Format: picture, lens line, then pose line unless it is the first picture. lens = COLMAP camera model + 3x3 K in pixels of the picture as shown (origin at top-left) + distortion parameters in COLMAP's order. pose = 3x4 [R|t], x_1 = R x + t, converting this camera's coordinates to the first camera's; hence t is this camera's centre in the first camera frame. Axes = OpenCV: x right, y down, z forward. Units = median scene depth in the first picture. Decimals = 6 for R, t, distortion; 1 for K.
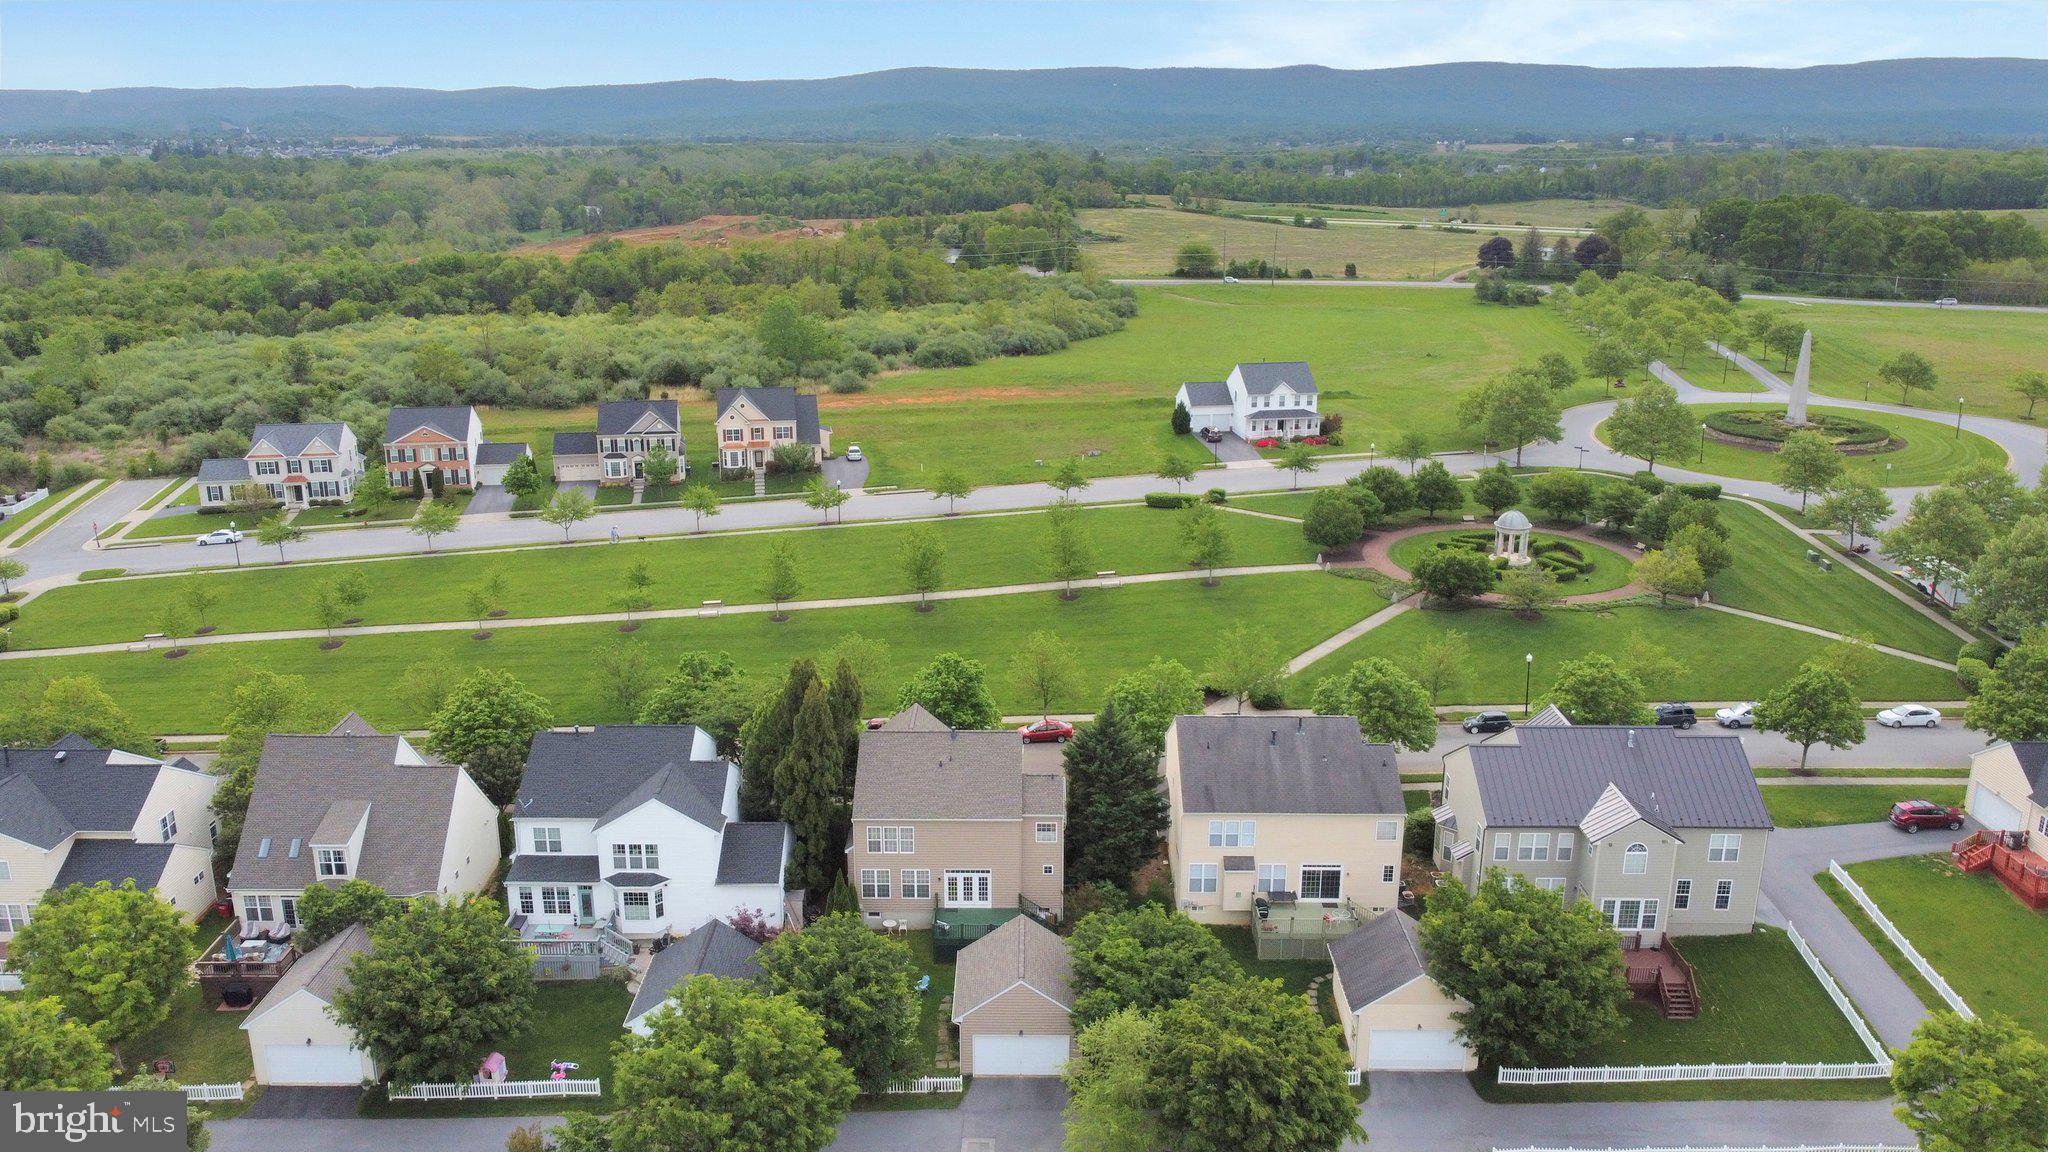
lens RADIAL K [[1549.1, 0, 1019.2], [0, 1549.1, 581.8], [0, 0, 1]] dist [0.000324, -0.005300]
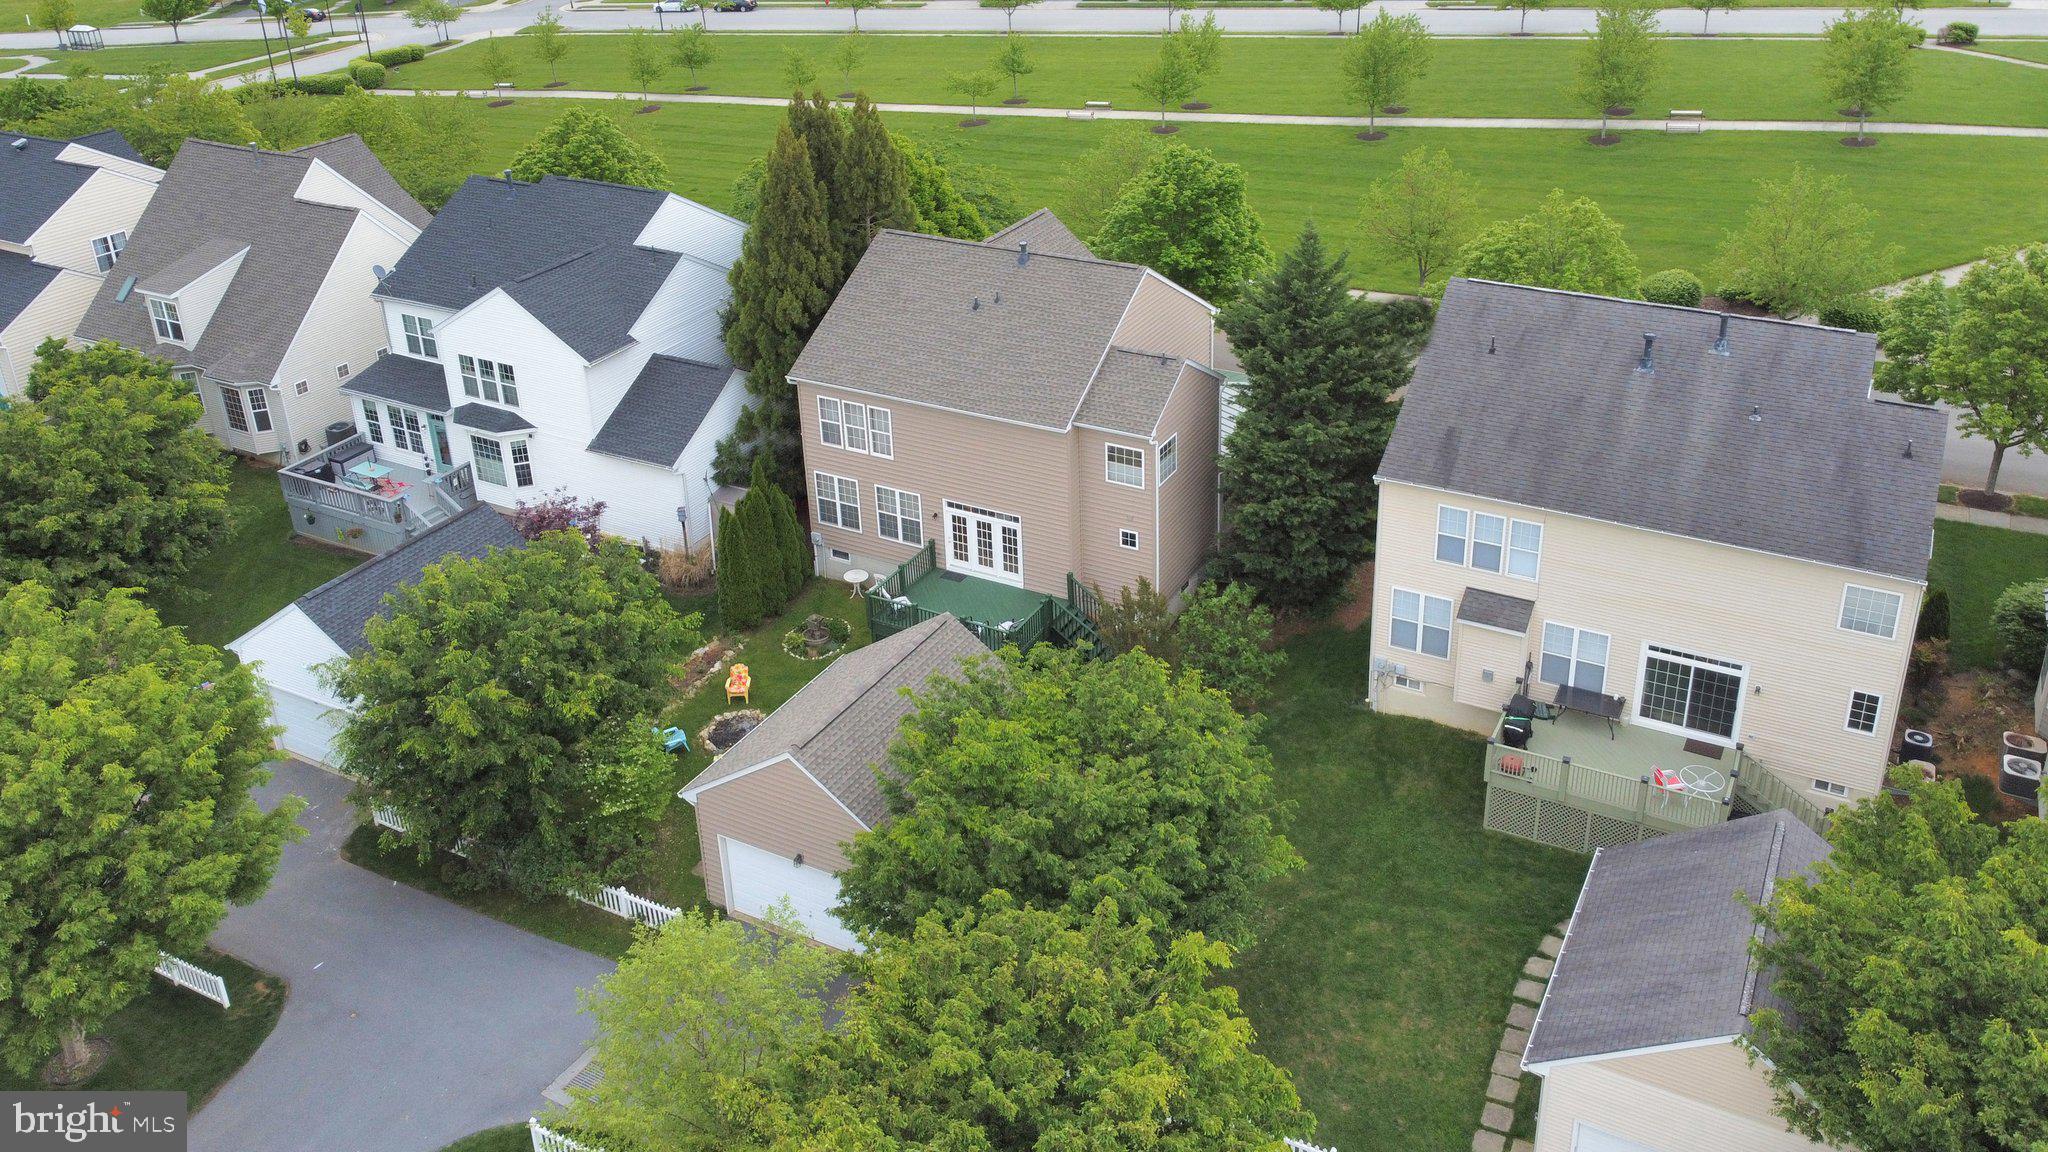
lens RADIAL K [[1600.8, 0, 1062.0], [0, 1600.8, 366.3], [0, 0, 1]] dist [0.001260, -0.005891]
pose [[0.888931, 0.154055, -0.431356, 0.218016], [-0.107421, 0.985595, 0.130624, 0.064522], [0.445266, -0.069779, 0.892675, 0.529953]]
